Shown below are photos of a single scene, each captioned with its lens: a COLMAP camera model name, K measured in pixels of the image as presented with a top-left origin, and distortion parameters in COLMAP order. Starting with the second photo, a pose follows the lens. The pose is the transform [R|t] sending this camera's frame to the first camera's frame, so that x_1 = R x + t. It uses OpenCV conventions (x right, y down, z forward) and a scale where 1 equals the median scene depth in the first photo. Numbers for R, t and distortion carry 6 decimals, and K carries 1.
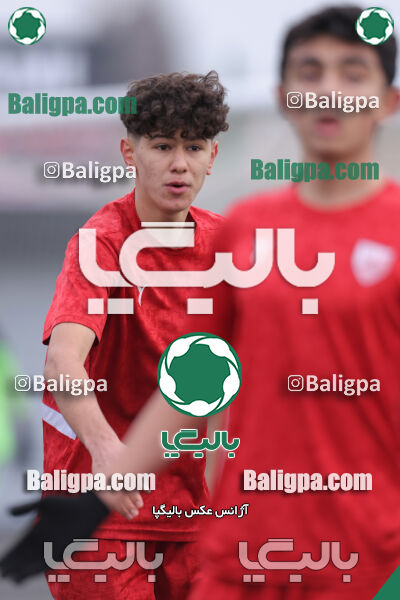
lens RADIAL K [[4431.8, 0, 200.0], [0, 4431.8, 300.0], [0, 0, 1]] dist [-0.123549, -5.321186]
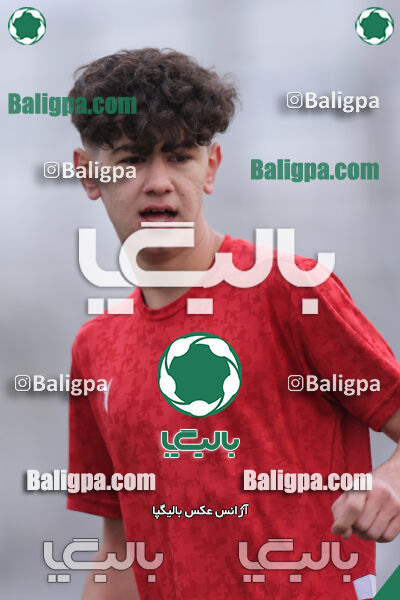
lens RADIAL K [[4431.8, 0, 200.0], [0, 4431.8, 300.0], [0, 0, 1]] dist [-0.123549, -5.321186]
pose [[1.000000, 0.000272, 0.000005, 0.002043], [-0.000272, 1.000000, 0.000006, -0.011676], [-0.000005, -0.000006, 1.000000, 0.281744]]
